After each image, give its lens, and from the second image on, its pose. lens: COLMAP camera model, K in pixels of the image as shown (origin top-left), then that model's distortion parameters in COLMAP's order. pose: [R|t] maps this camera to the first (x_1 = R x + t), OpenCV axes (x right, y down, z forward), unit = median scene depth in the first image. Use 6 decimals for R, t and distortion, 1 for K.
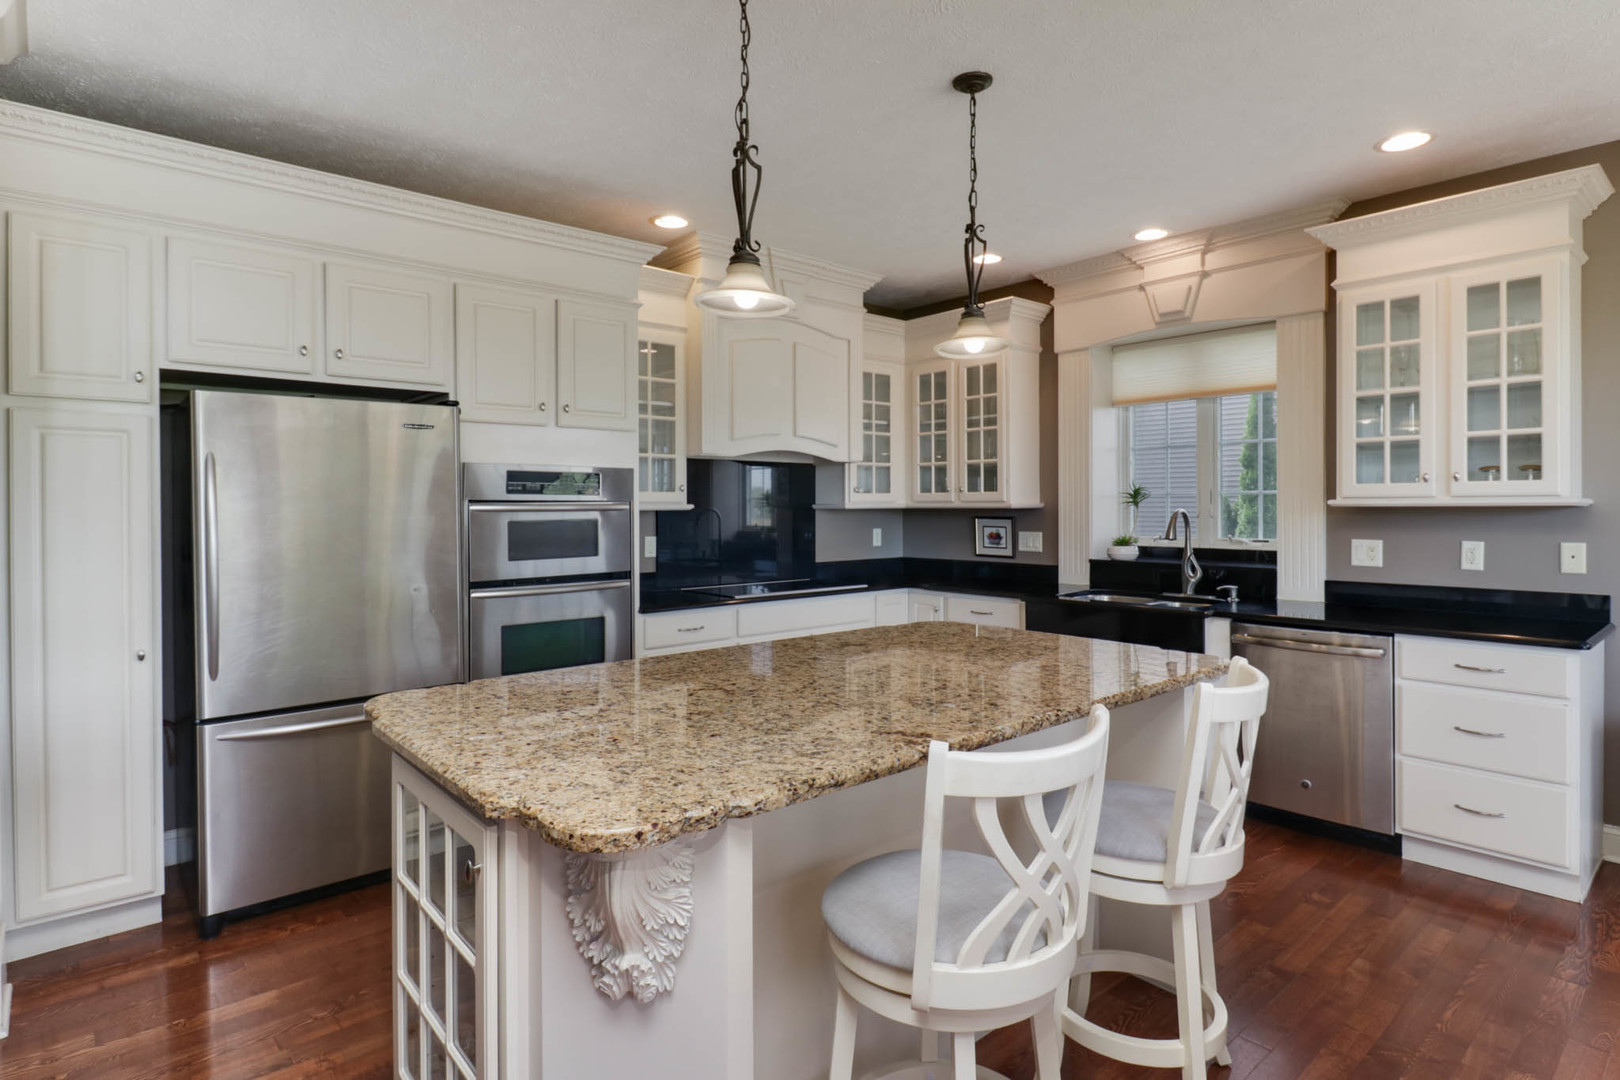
lens RADIAL K [[904.1, 0, 811.6], [0, 904.1, 524.2], [0, 0, 1]] dist [-0.009079, -0.002226]
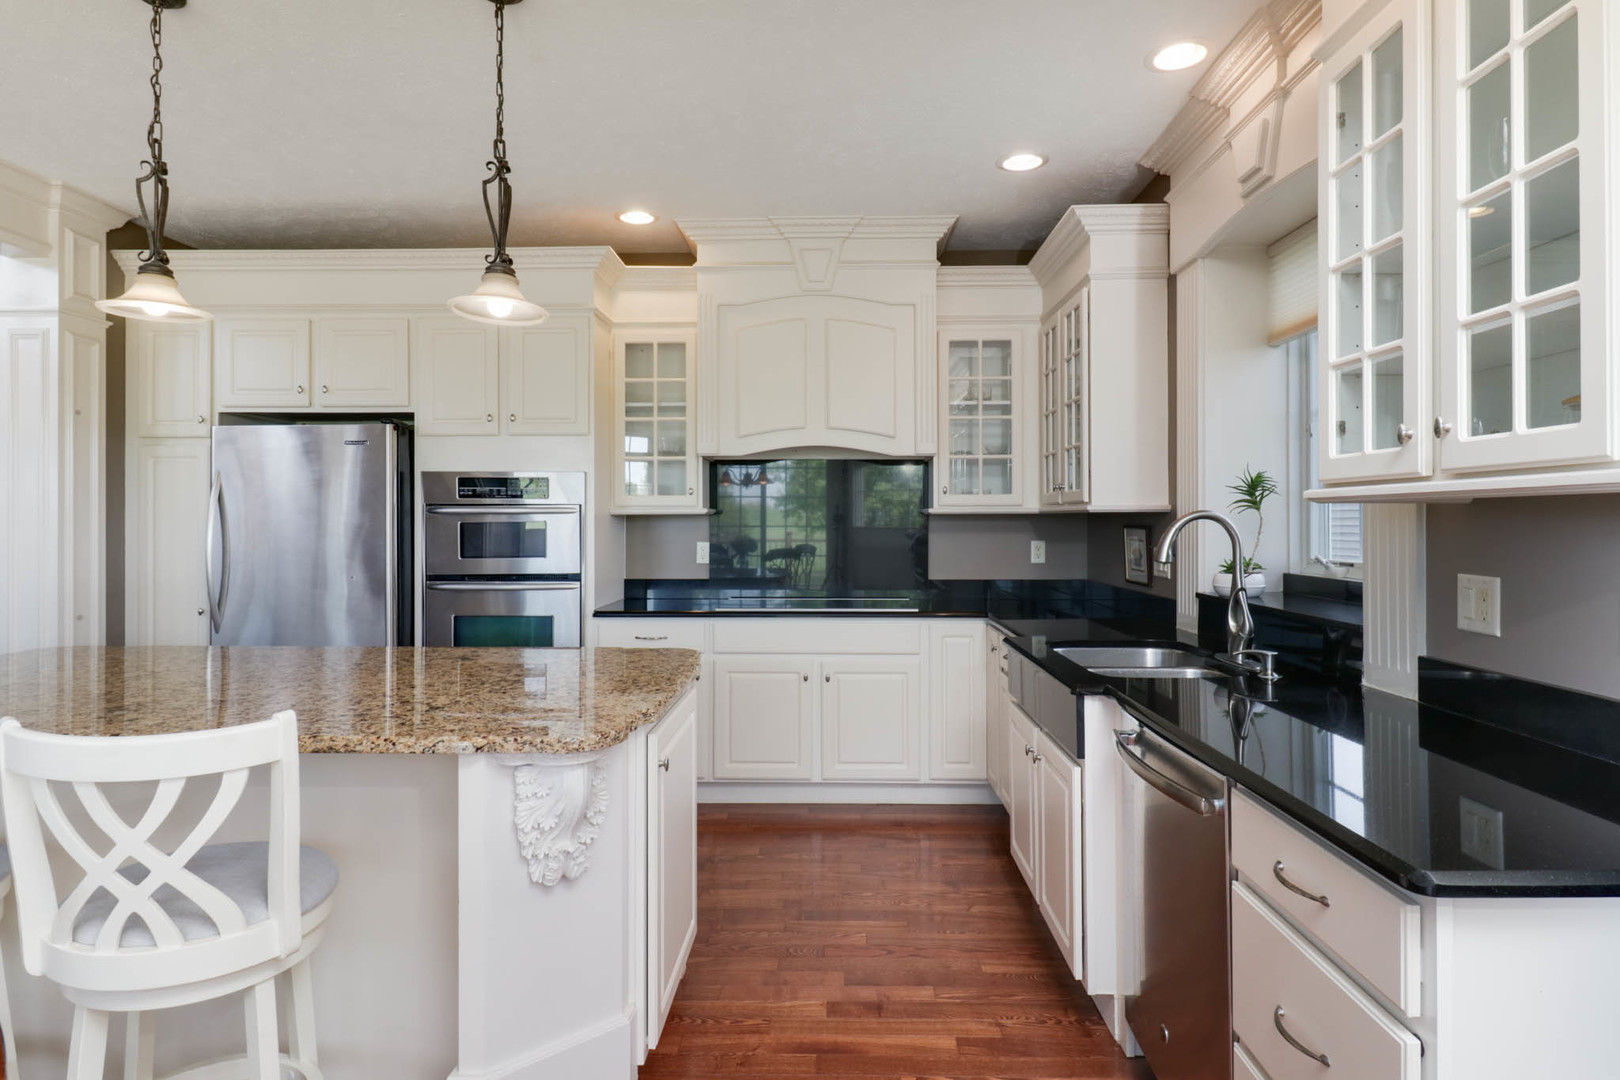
lens RADIAL K [[904.1, 0, 808.3], [0, 904.1, 534.7], [0, 0, 1]] dist [-0.009079, -0.002226]
pose [[0.741647, 0.013270, -0.670659, 0.560954], [-0.013362, 0.999898, 0.005008, -0.000912], [0.670658, 0.005247, 0.741749, 0.368012]]
